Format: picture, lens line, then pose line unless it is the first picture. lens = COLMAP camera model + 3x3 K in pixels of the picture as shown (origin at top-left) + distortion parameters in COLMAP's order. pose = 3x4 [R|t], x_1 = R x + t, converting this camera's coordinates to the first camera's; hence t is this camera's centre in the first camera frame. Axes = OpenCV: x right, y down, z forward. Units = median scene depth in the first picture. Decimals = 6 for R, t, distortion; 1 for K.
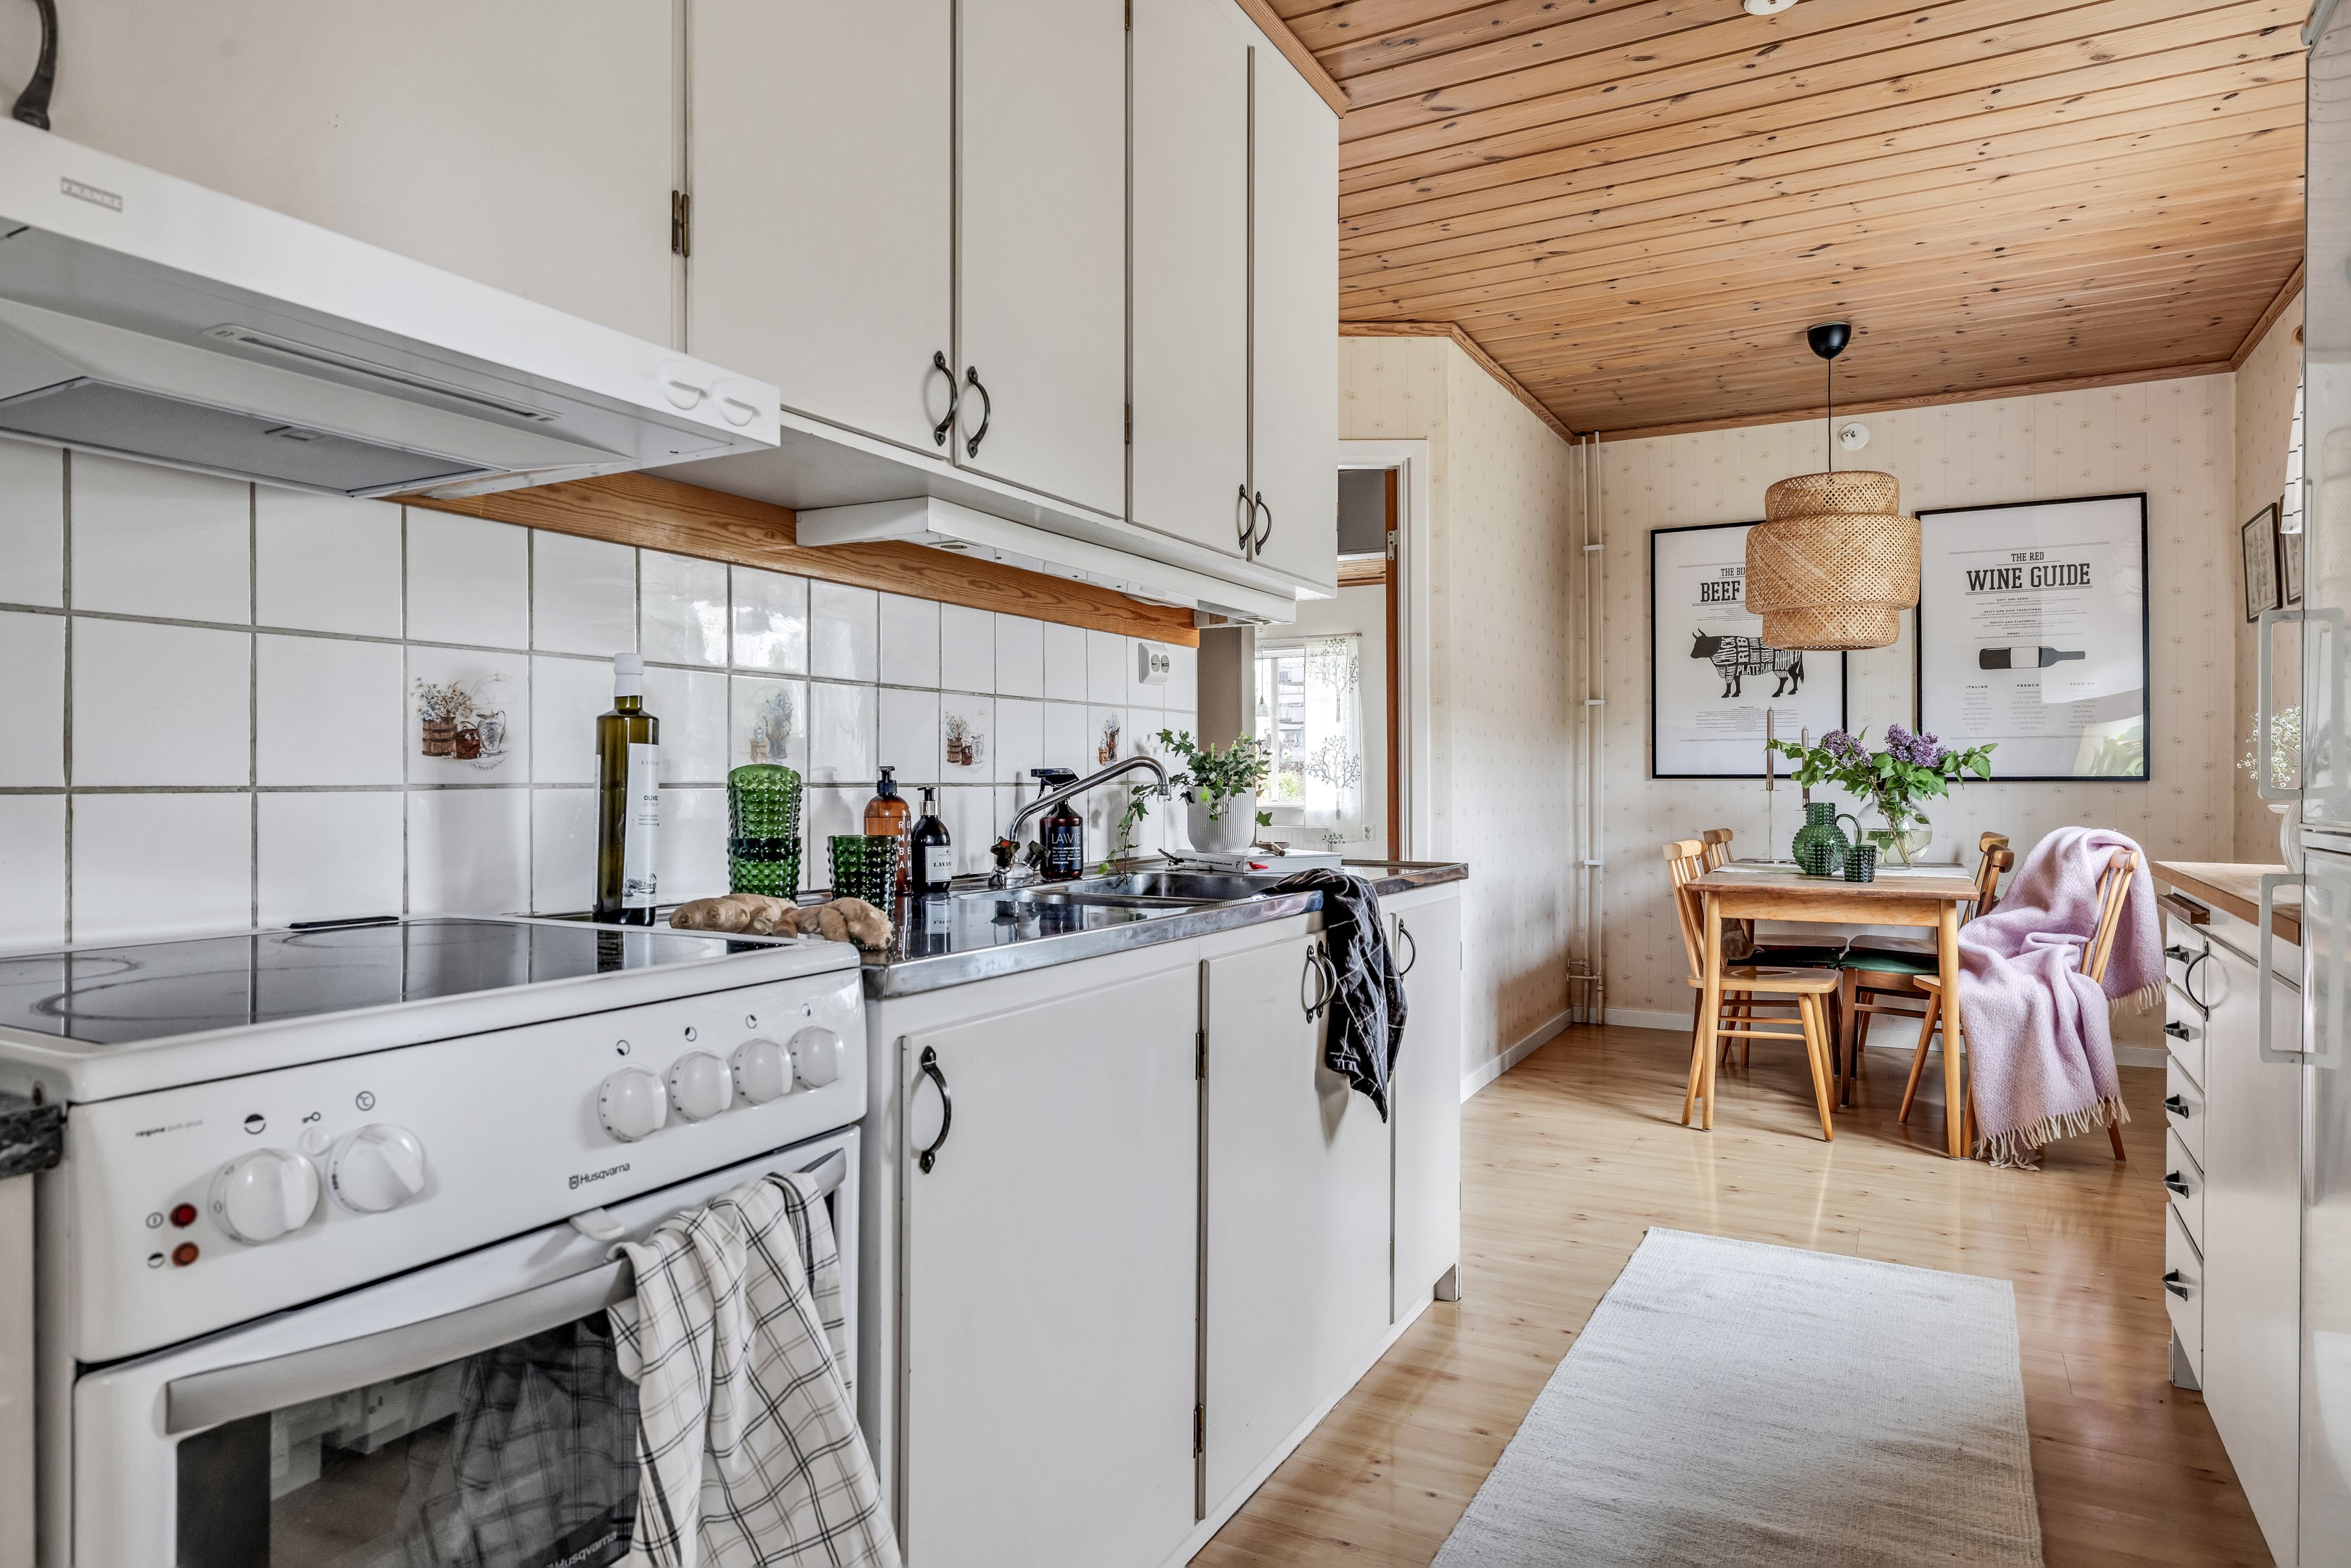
lens RADIAL K [[1380.0, 0, 1176.3], [0, 1380.0, 773.2], [0, 0, 1]] dist [-0.003706, 0.003391]
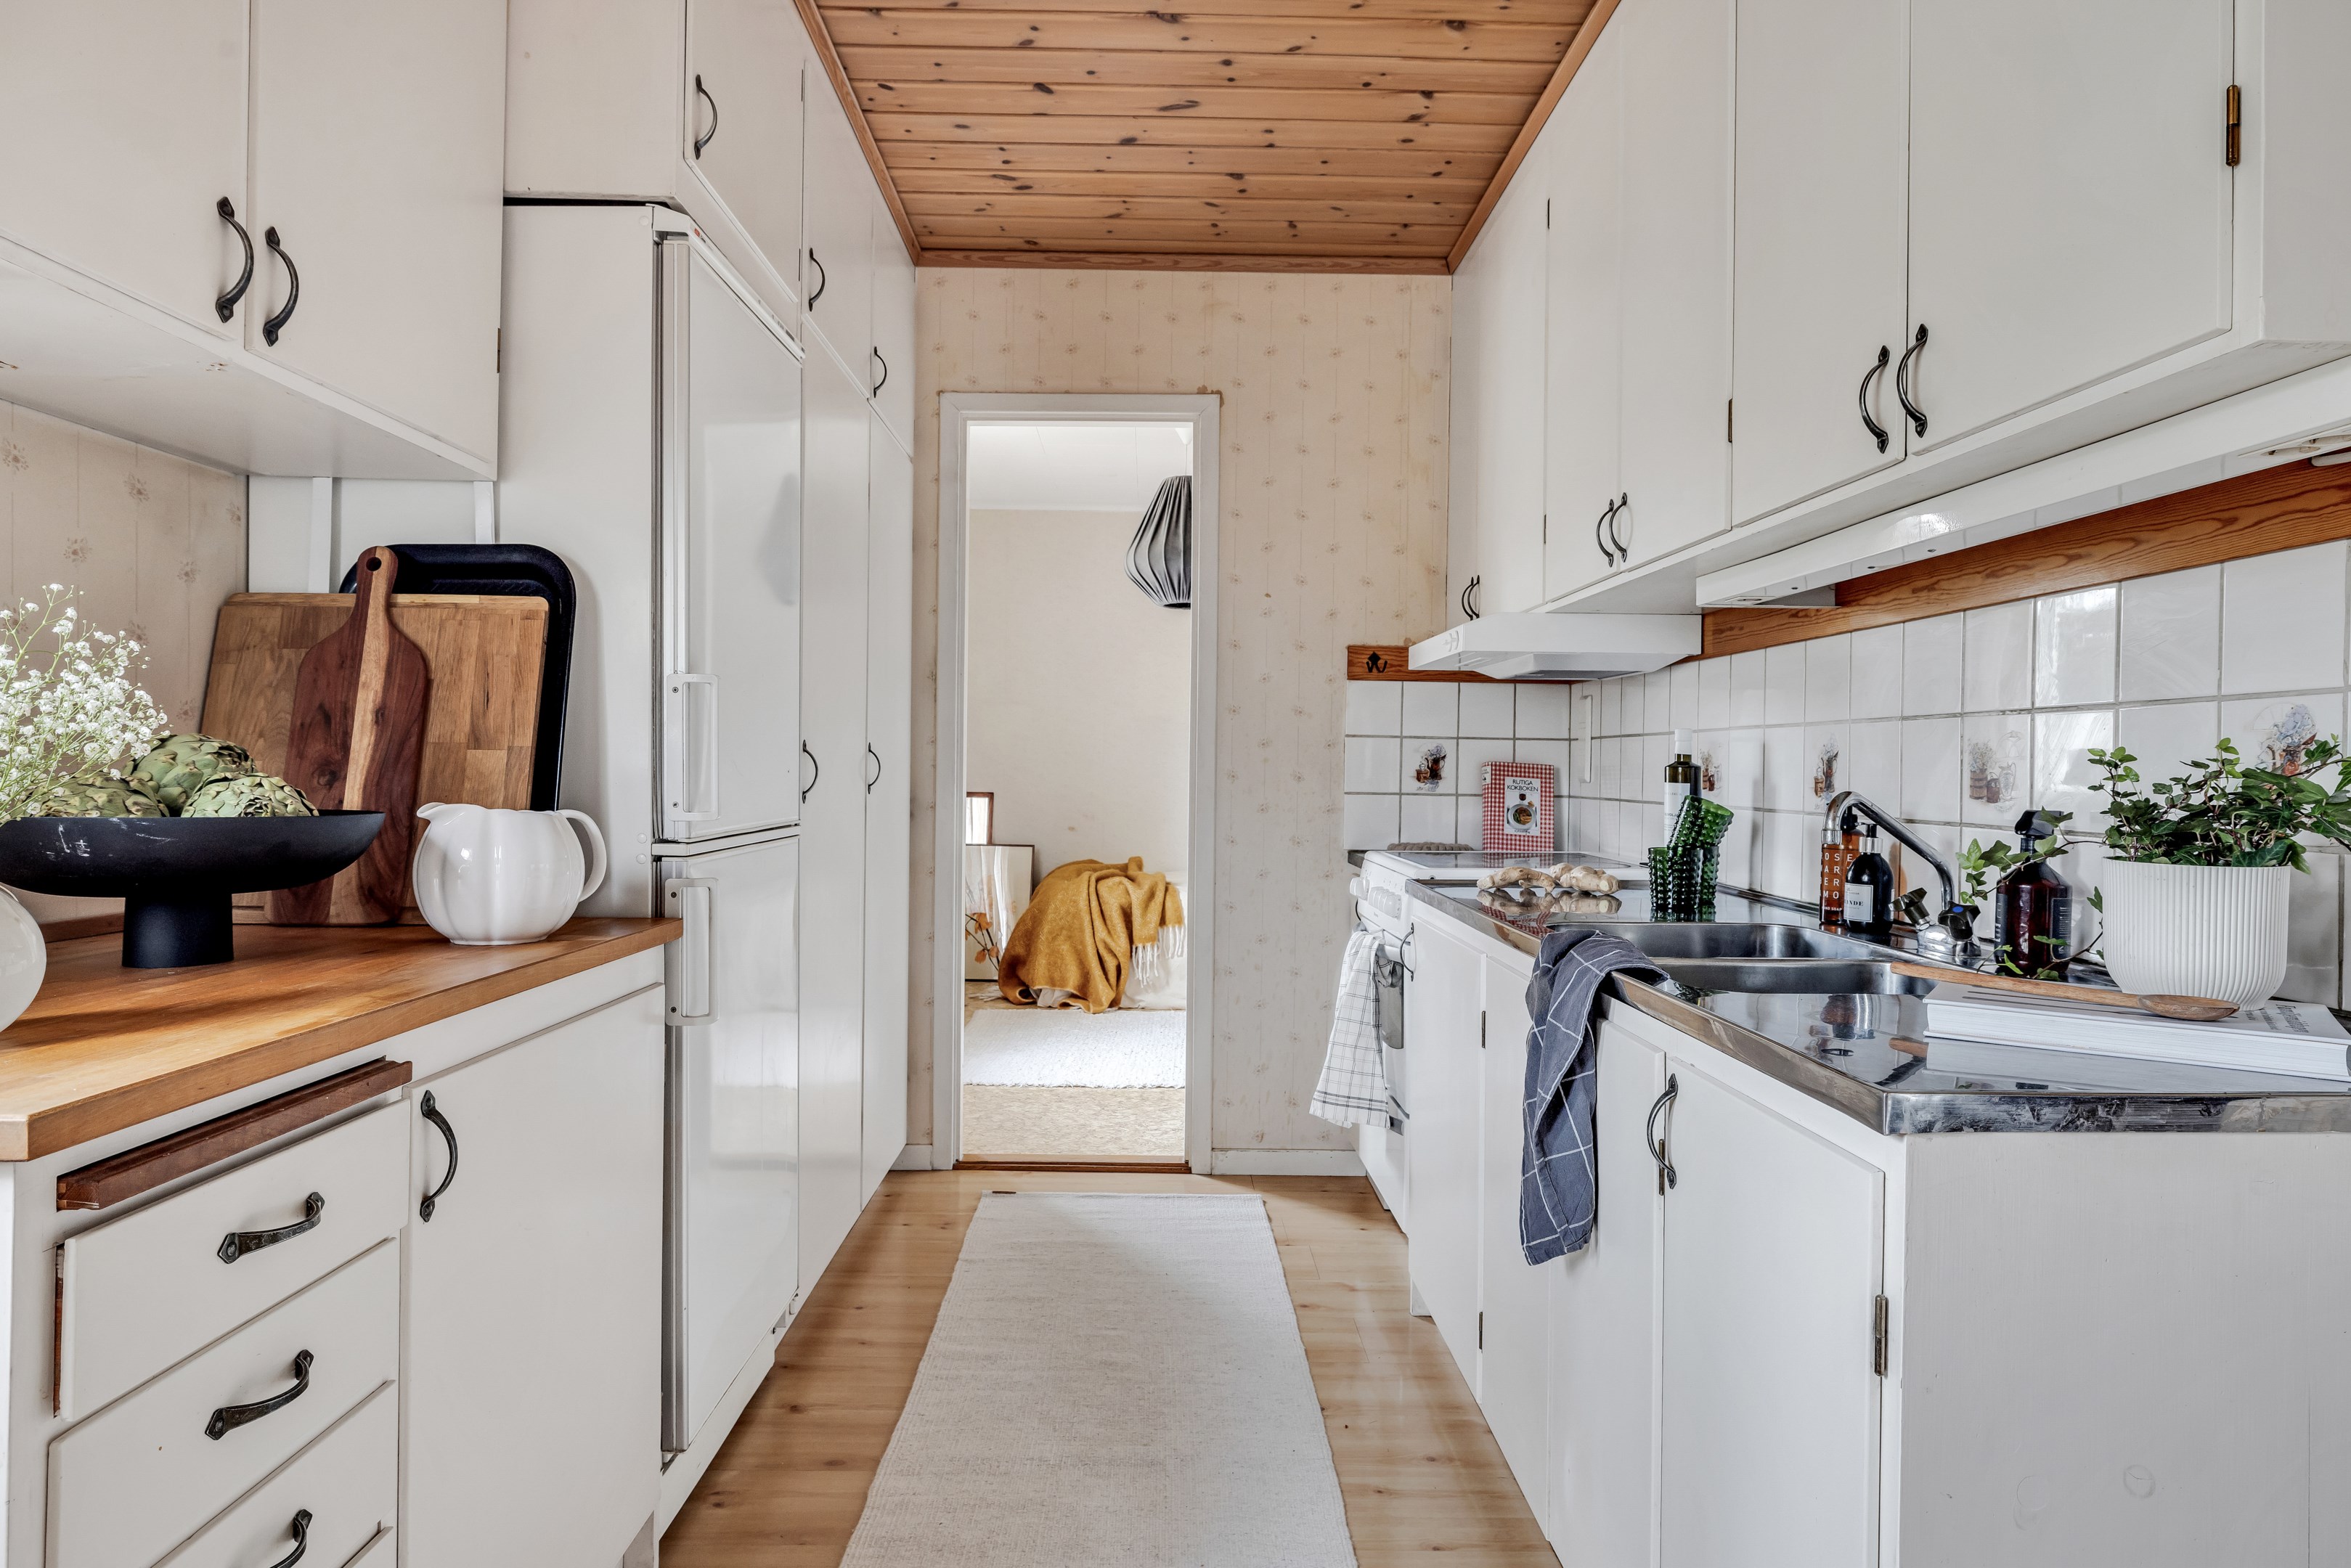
lens RADIAL K [[1380.0, 0, 1176.3], [0, 1380.0, 773.2], [0, 0, 1]] dist [-0.003706, 0.003391]
pose [[-0.868010, -0.006329, -0.496506, 0.384546], [-0.008654, 0.999960, 0.002383, -0.012116], [0.496471, 0.006365, -0.868030, 0.851365]]
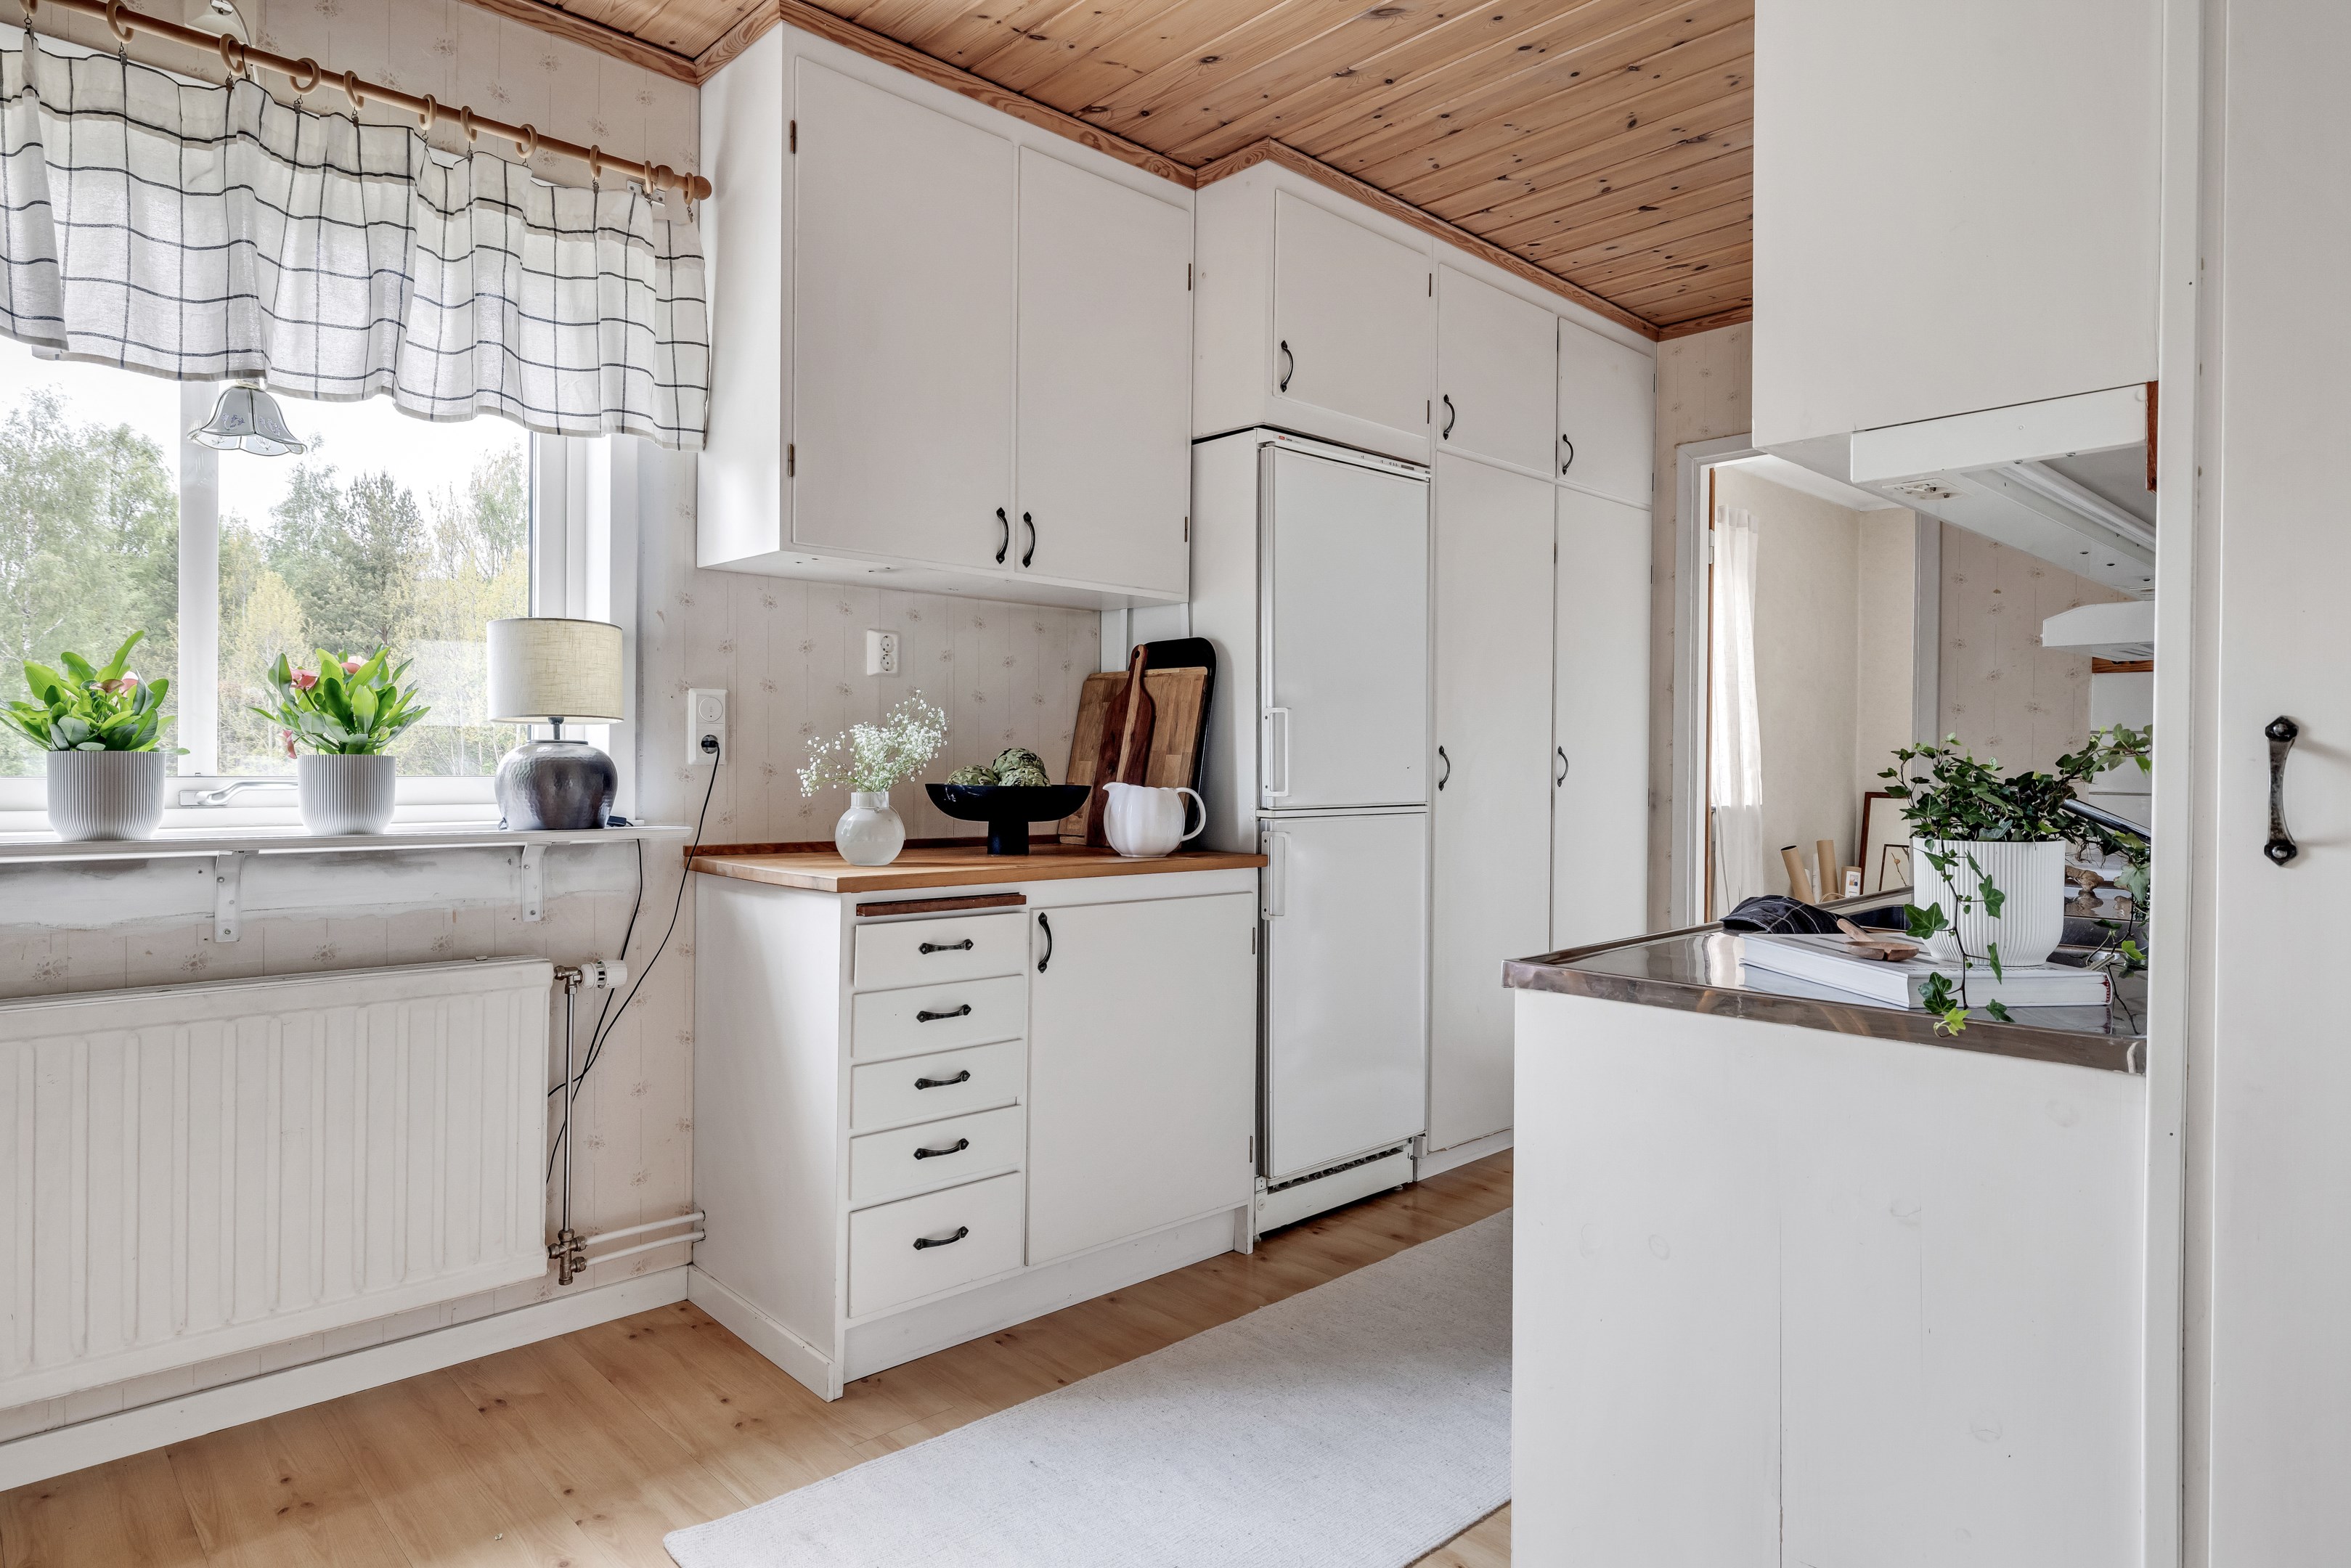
lens RADIAL K [[1347.1, 0, 1141.9], [0, 1347.1, 775.3], [0, 0, 1]] dist [0.001469, 0.000209]
pose [[-0.948587, -0.009842, 0.316363, 0.125007], [-0.007292, 0.999931, 0.009245, -0.011694], [-0.316432, 0.006462, -0.948593, 1.103942]]
